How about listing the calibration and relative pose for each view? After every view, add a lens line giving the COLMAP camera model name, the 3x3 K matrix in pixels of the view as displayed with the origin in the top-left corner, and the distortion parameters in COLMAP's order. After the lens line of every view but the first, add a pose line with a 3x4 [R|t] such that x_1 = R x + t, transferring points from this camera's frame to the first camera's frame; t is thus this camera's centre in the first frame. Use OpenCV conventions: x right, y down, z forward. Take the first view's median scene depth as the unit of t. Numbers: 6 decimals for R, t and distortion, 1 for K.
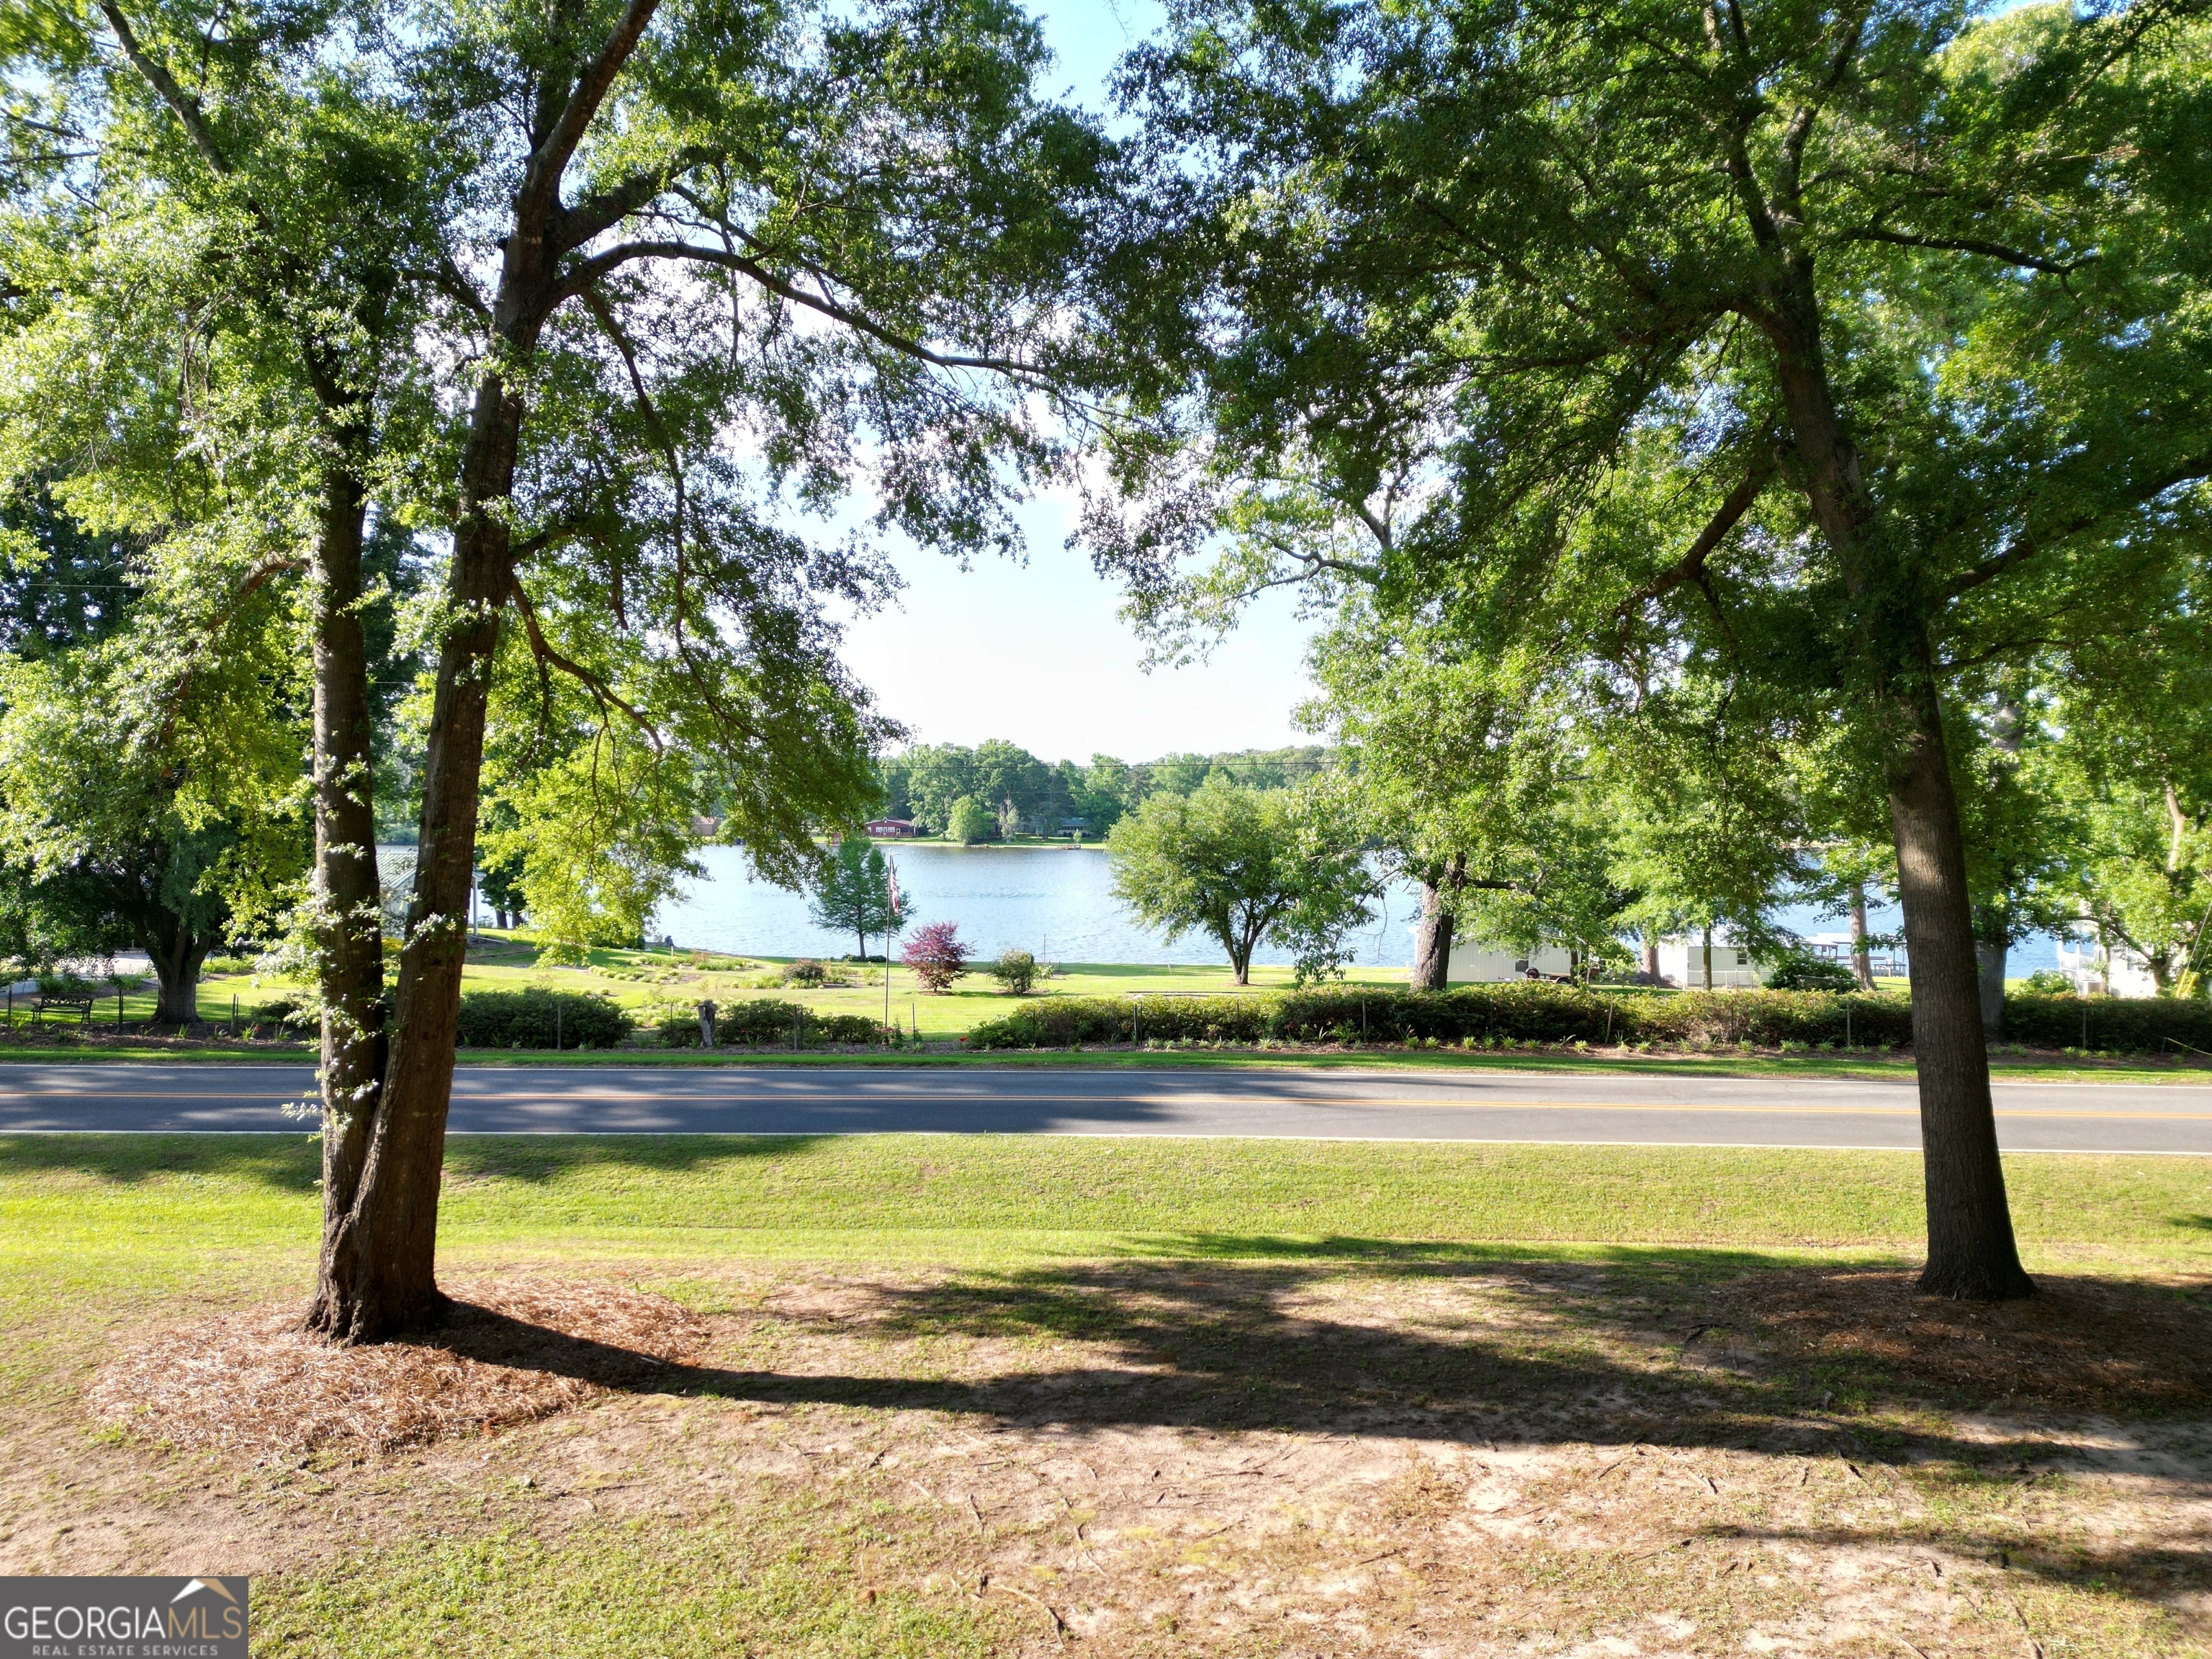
lens RADIAL K [[1550.2, 0, 1105.7], [0, 1550.2, 827.0], [0, 0, 1]] dist [0.006200, -0.000011]
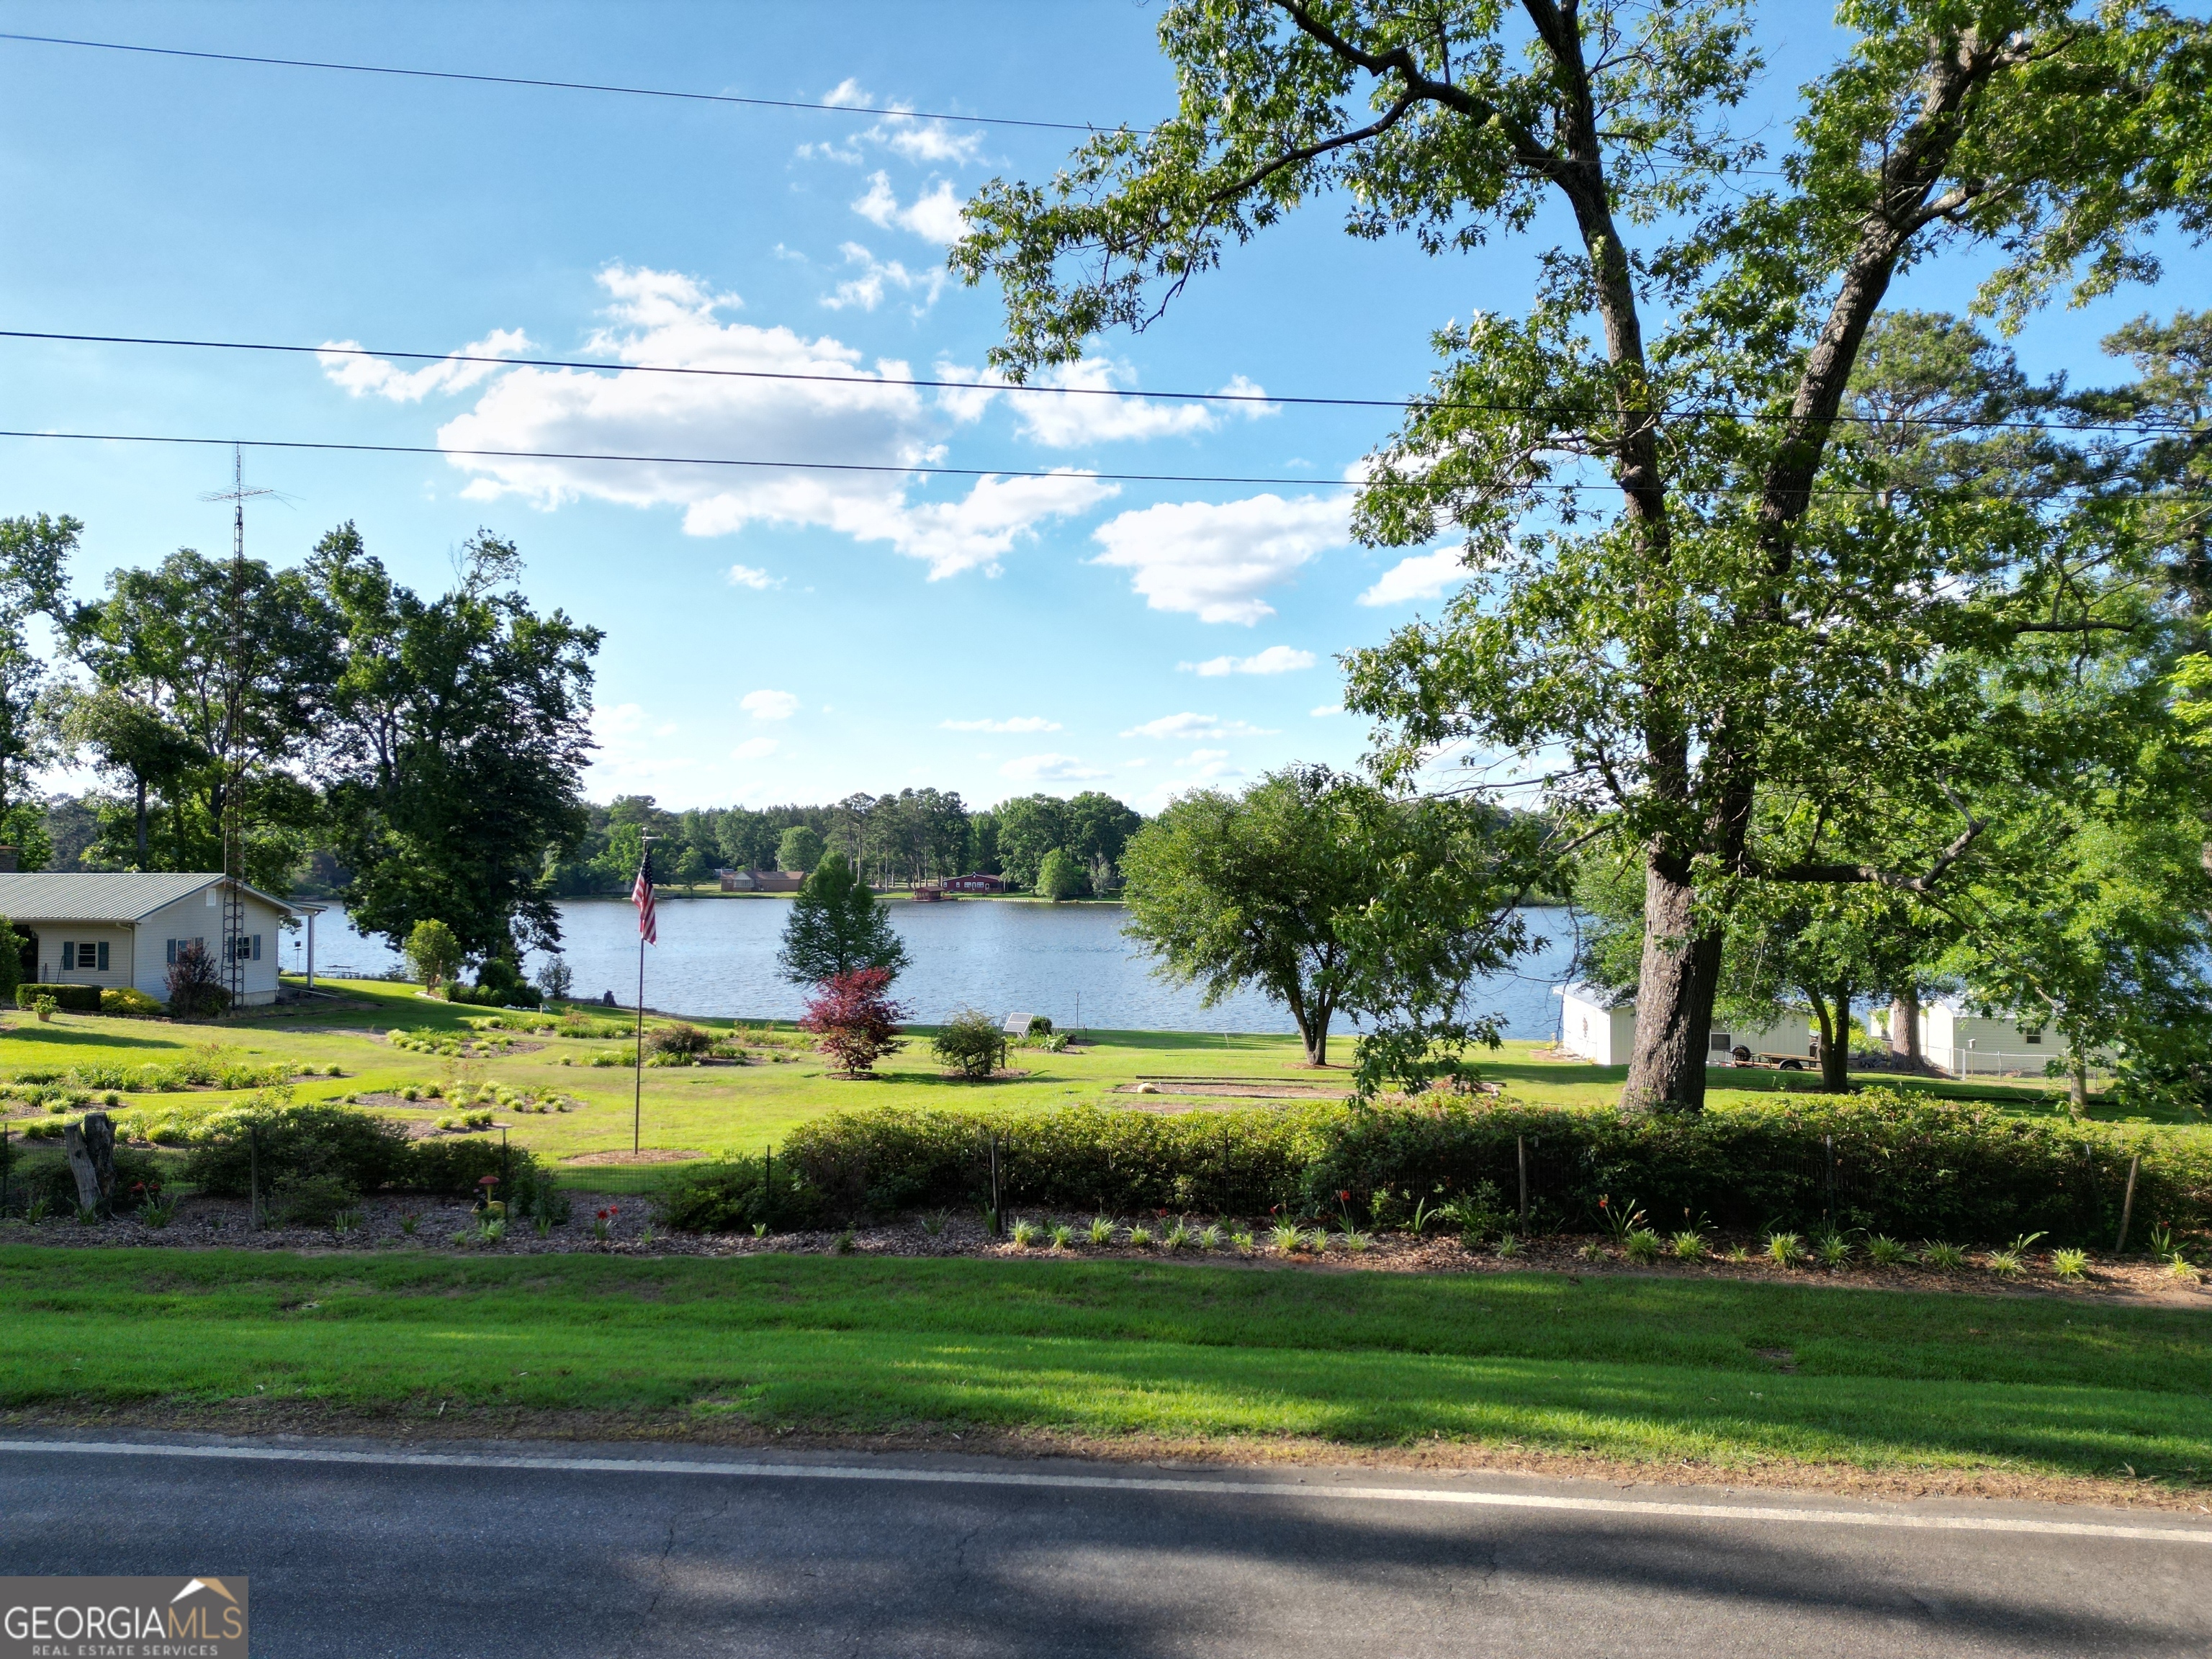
lens RADIAL K [[1550.2, 0, 1106.6], [0, 1550.2, 831.9], [0, 0, 1]] dist [0.006200, -0.000011]
pose [[0.997425, 0.000600, -0.071708, 0.045022], [-0.003267, 0.999307, -0.037080, 0.023799], [0.071636, 0.037219, 0.996736, 0.303922]]
